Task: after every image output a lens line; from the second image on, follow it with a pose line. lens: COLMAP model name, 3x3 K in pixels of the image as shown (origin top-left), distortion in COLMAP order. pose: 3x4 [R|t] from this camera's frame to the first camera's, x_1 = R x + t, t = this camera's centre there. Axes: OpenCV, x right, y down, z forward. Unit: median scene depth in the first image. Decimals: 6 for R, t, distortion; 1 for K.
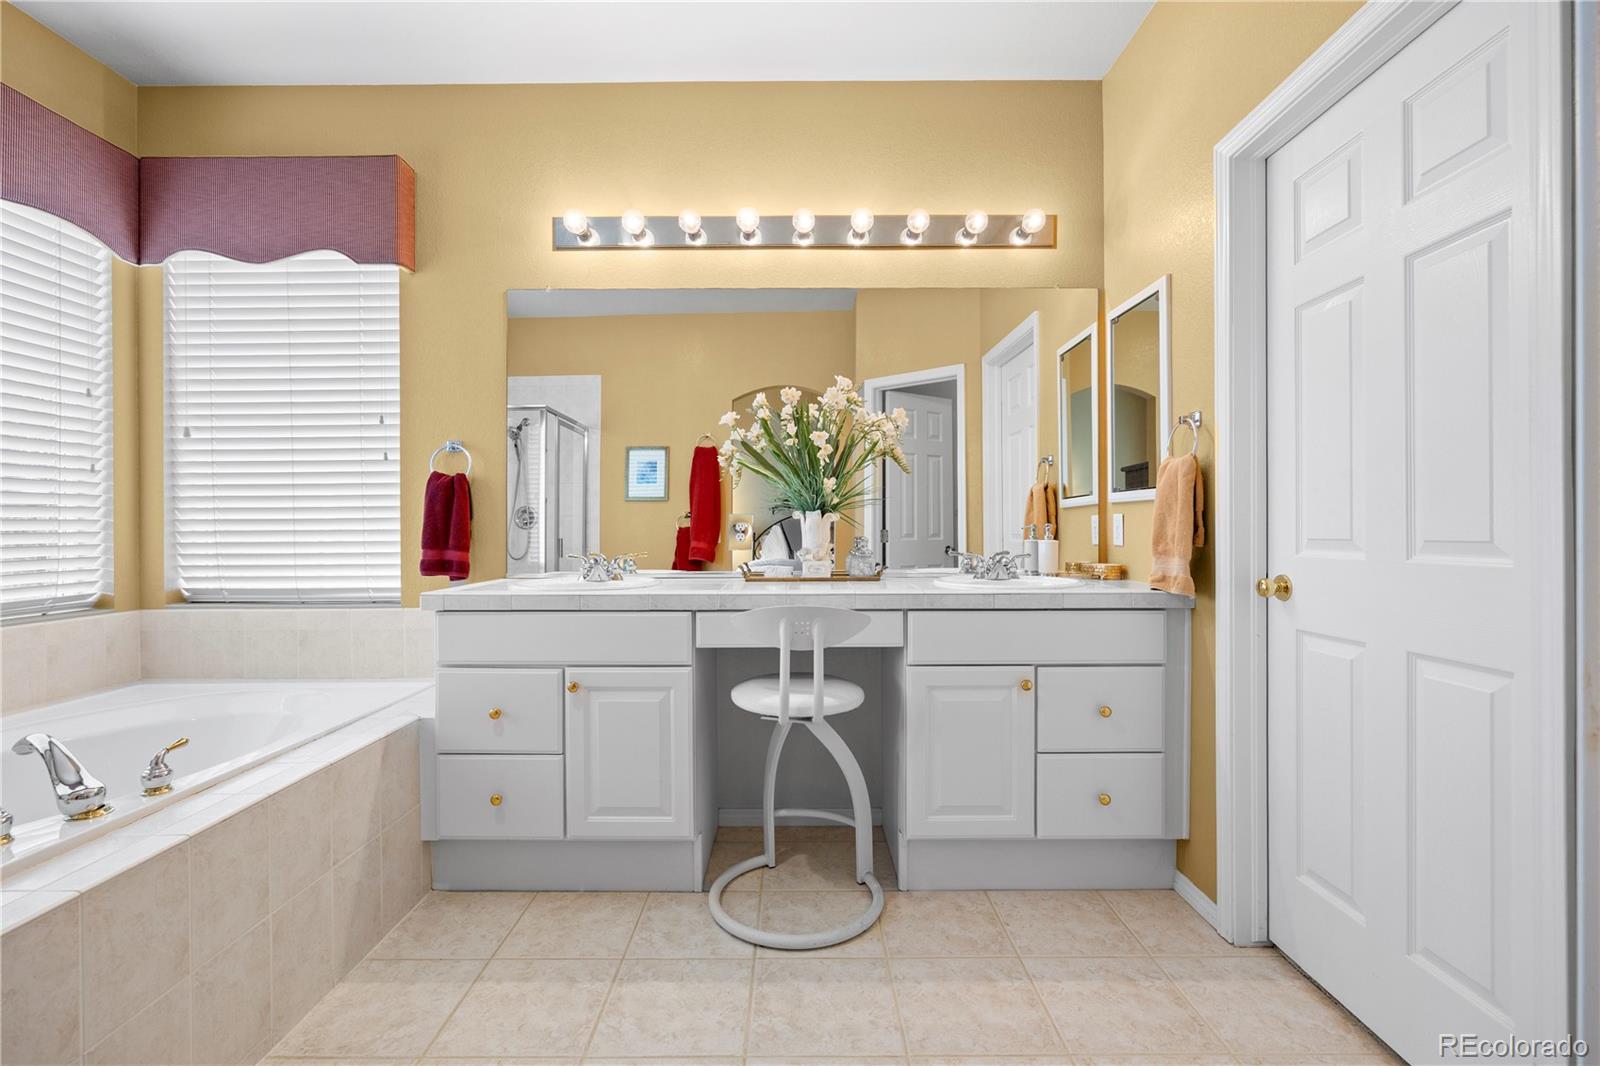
lens RADIAL K [[708.6, 0, 798.1], [0, 708.6, 536.7], [0, 0, 1]] dist [-0.004519, 0.000417]
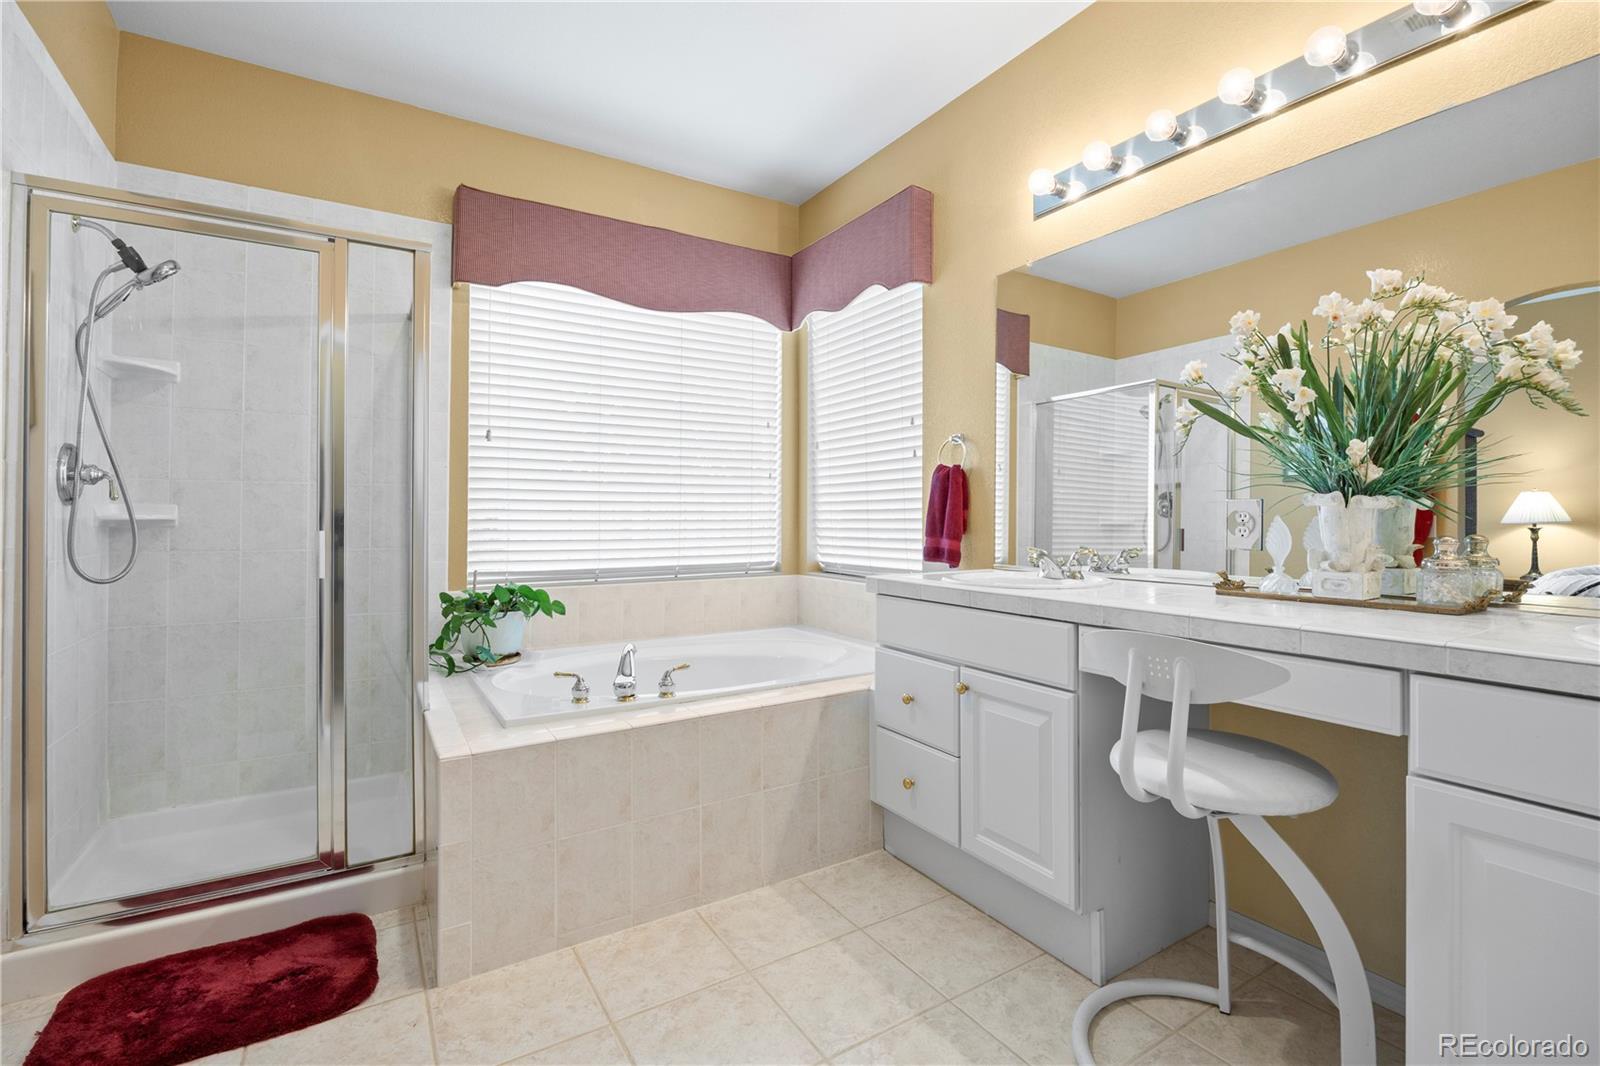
lens RADIAL K [[716.5, 0, 802.4], [0, 716.5, 514.2], [0, 0, 1]] dist [-0.010012, -0.000385]
pose [[0.536209, -0.000125, -0.844086, 0.321526], [-0.014015, 0.999861, -0.009051, -0.005037], [0.843969, 0.016683, 0.536132, 0.272977]]
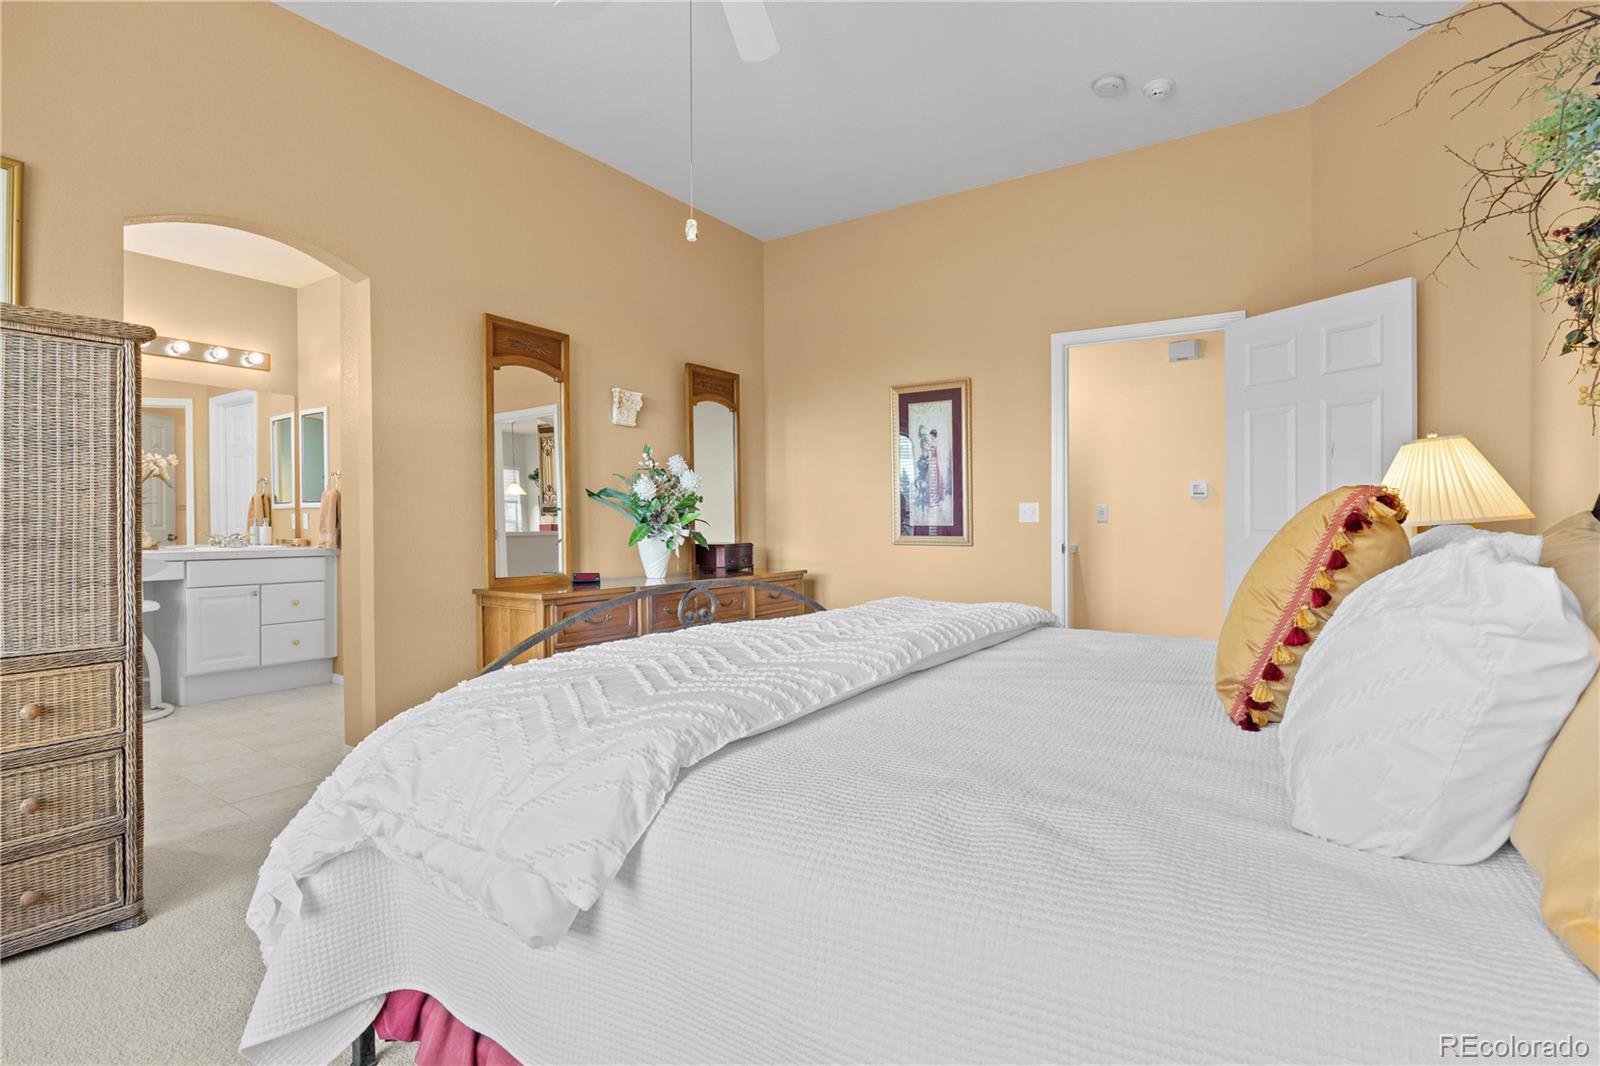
lens RADIAL K [[764.4, 0, 793.0], [0, 764.4, 527.0], [0, 0, 1]] dist [-0.000810, 0.000030]
pose [[0.579169, -0.000498, 0.815207, -0.543021], [0.004485, 0.999987, -0.002575, 0.018906], [-0.815195, 0.005147, 0.579164, -1.460413]]
